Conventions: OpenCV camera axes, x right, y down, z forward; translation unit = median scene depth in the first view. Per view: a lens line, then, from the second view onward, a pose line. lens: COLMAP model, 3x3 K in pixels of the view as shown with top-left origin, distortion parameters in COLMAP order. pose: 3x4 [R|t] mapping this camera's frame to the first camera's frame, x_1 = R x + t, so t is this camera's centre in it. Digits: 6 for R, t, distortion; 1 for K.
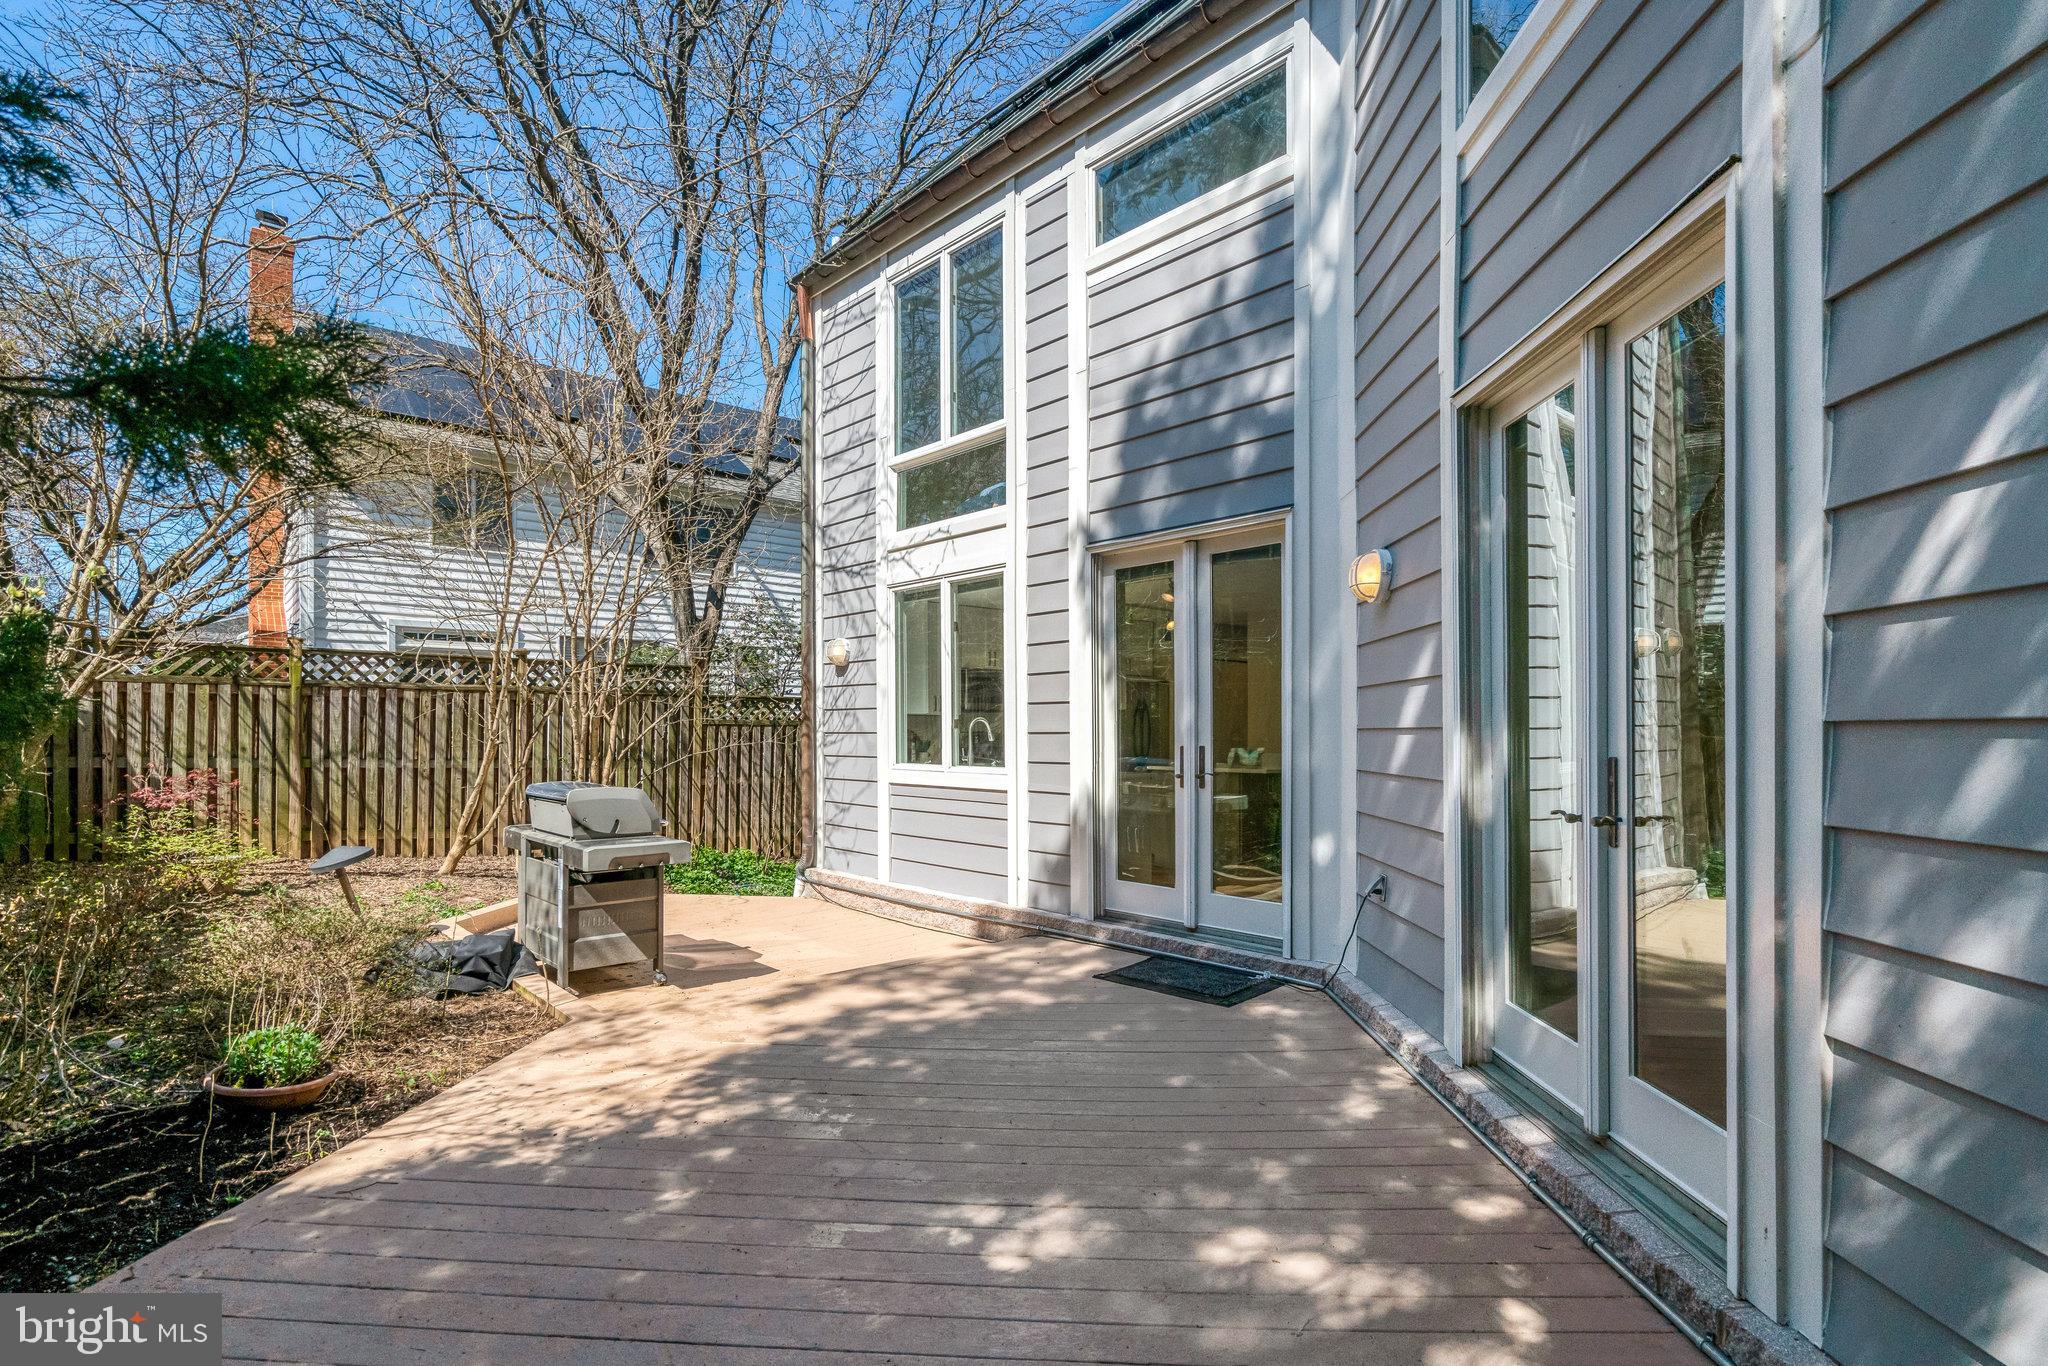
lens RADIAL K [[929.2, 0, 1016.6], [0, 929.2, 738.6], [0, 0, 1]] dist [-0.000979, -0.000124]
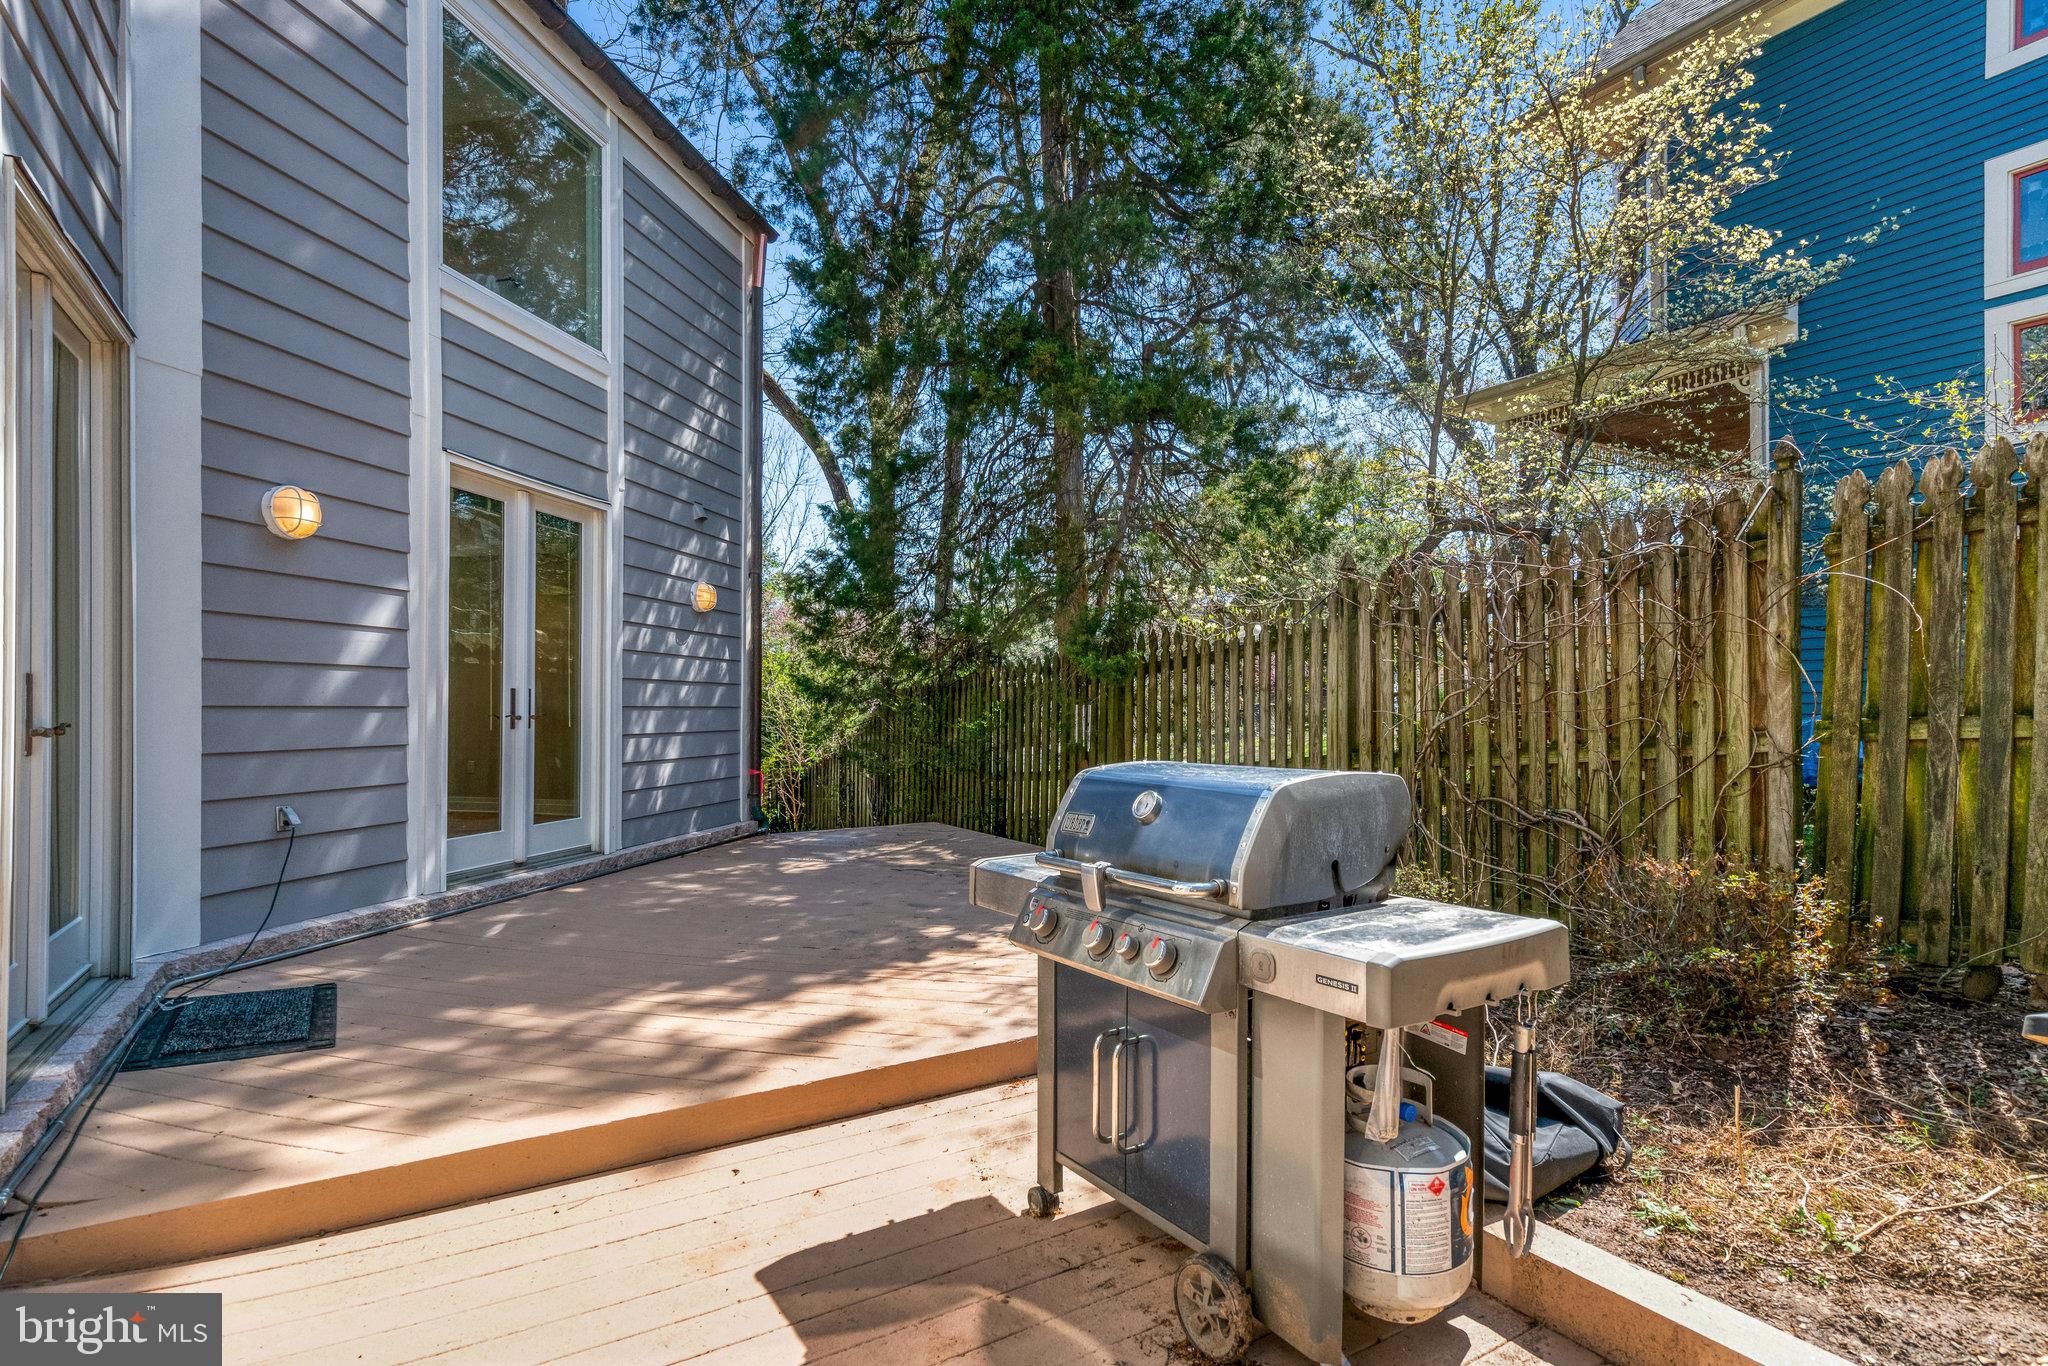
lens RADIAL K [[996.0, 0, 1024.4], [0, 996.0, 702.5], [0, 0, 1]] dist [0.000750, 0.000403]
pose [[-0.985784, -0.000946, 0.168018, -0.446495], [-0.000997, 0.999999, -0.000222, 0.021678], [-0.168017, -0.000386, -0.985784, 1.468840]]
